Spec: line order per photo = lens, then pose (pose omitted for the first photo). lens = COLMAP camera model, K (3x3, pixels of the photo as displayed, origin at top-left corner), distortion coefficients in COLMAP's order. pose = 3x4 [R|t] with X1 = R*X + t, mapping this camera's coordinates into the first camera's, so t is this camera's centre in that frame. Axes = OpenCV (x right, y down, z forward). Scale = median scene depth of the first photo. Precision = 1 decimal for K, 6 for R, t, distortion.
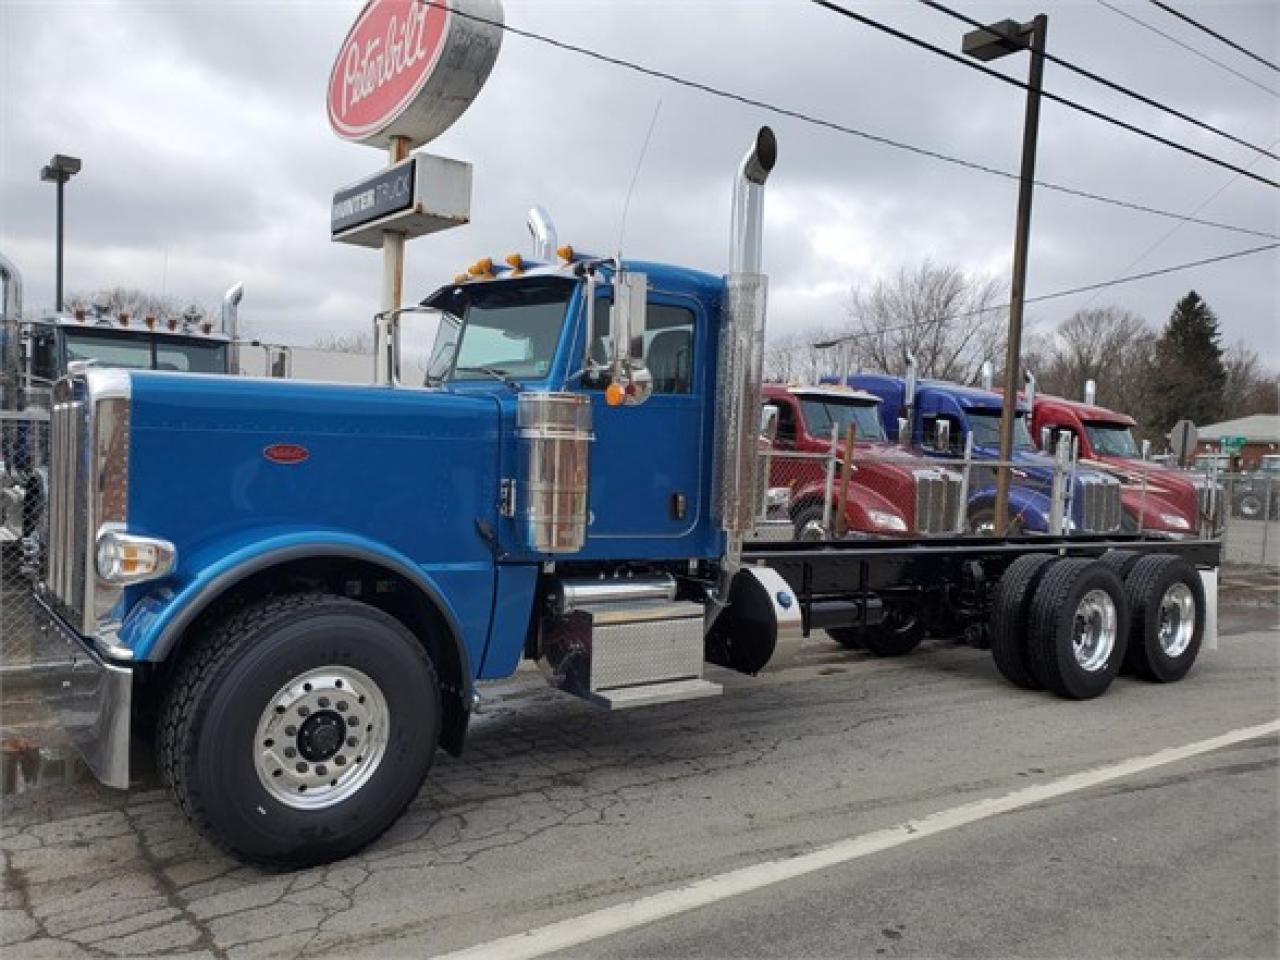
lens RADIAL K [[1044.4, 0, 621.1], [0, 1044.4, 484.1], [0, 0, 1]] dist [0.057354, 0.012727]
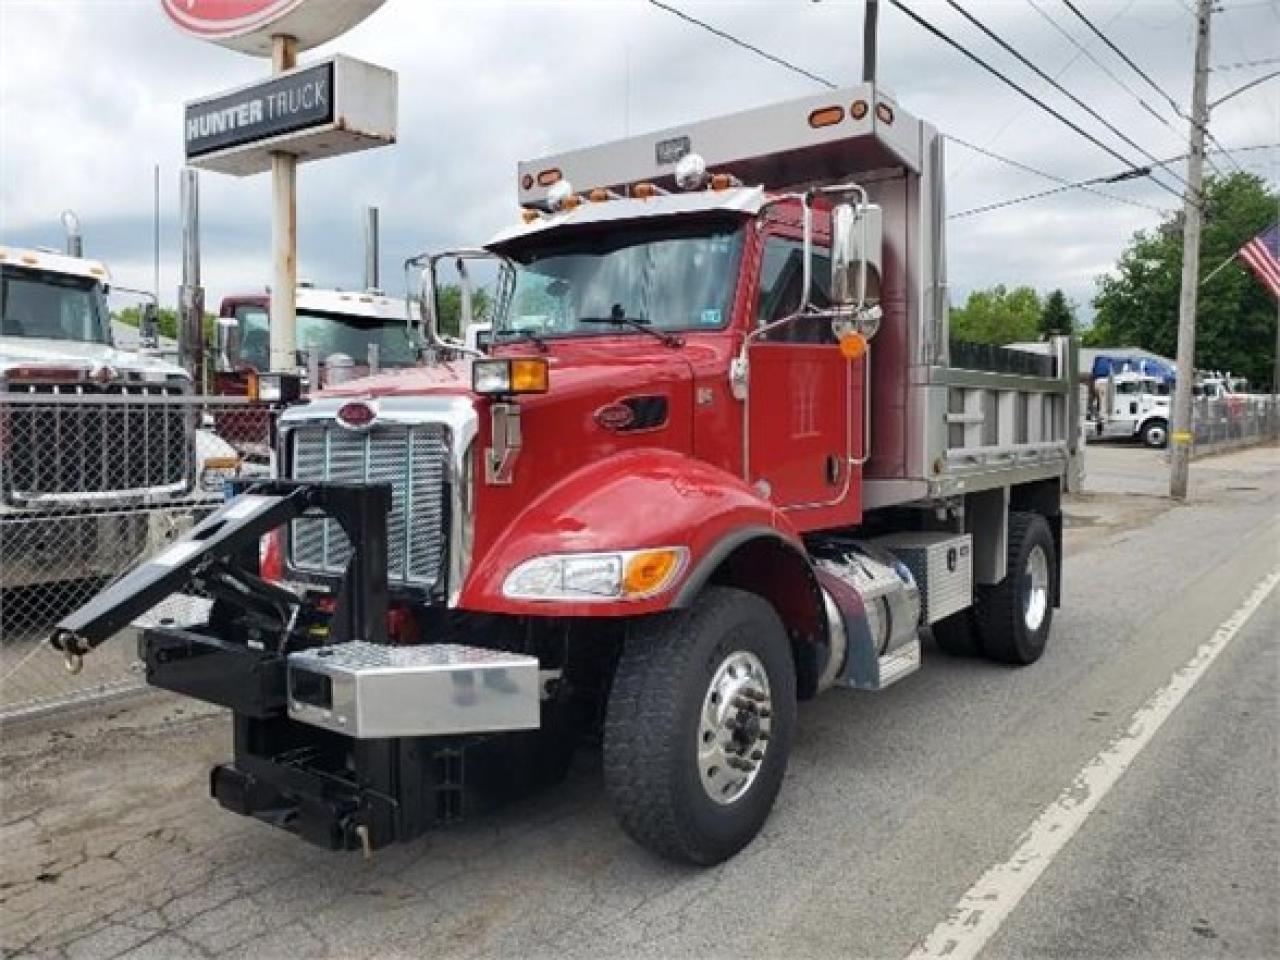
lens RADIAL K [[1072.4, 0, 643.3], [0, 1072.4, 470.3], [0, 0, 1]] dist [0.053936, -0.004294]
pose [[0.960697, -0.063146, 0.270320, -0.186185], [0.055740, 0.997832, 0.034996, -0.008945], [-0.271944, -0.018553, 0.962134, 0.109411]]
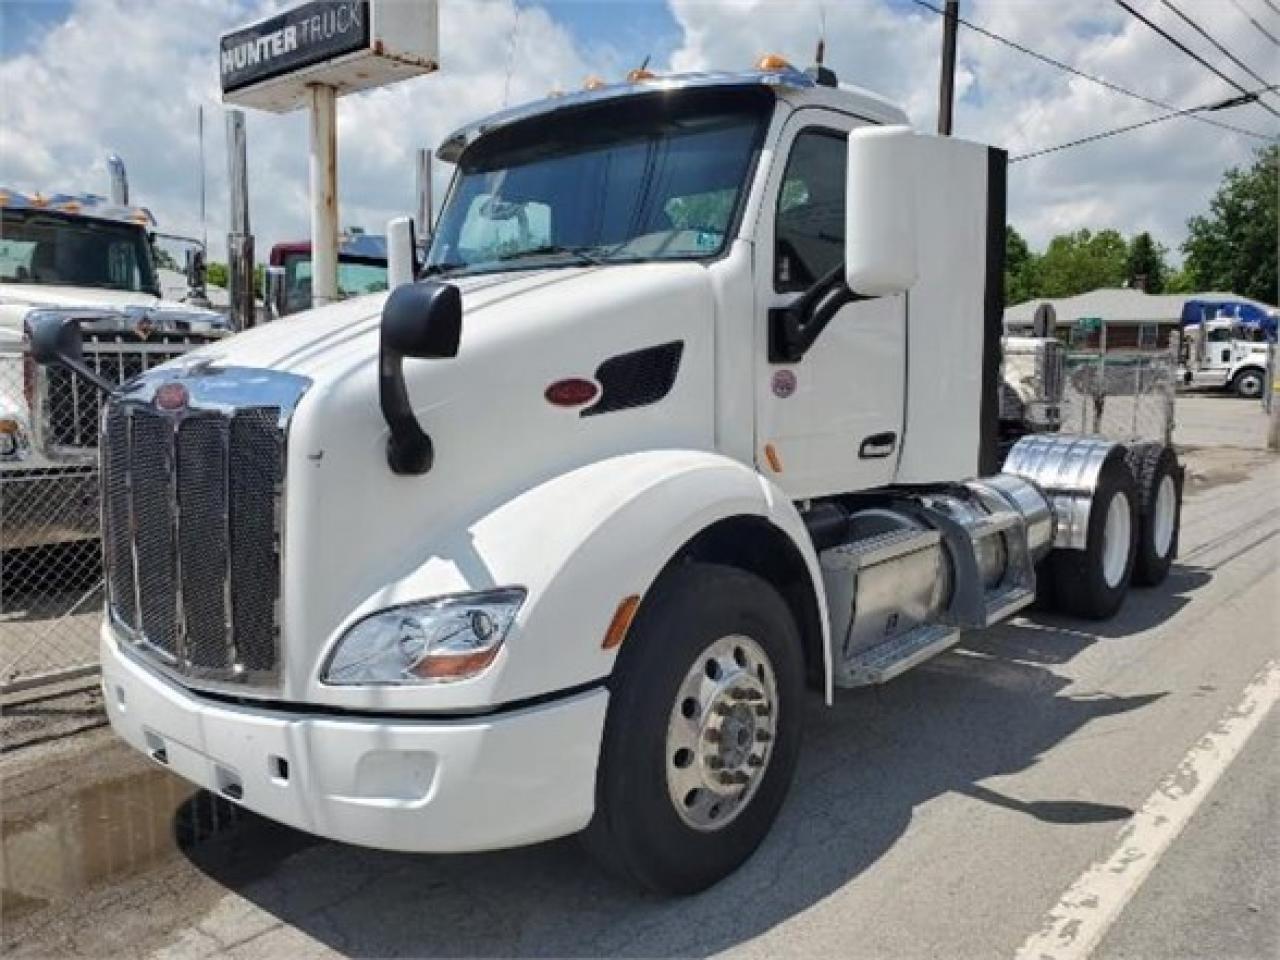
lens RADIAL K [[1072.4, 0, 644.2], [0, 1072.4, 491.5], [0, 0, 1]] dist [0.053936, -0.004294]
pose [[0.975253, -0.078415, 0.206718, -0.169074], [0.059959, 0.993756, 0.094091, -0.006351], [-0.212806, -0.079368, 0.973866, 0.153218]]
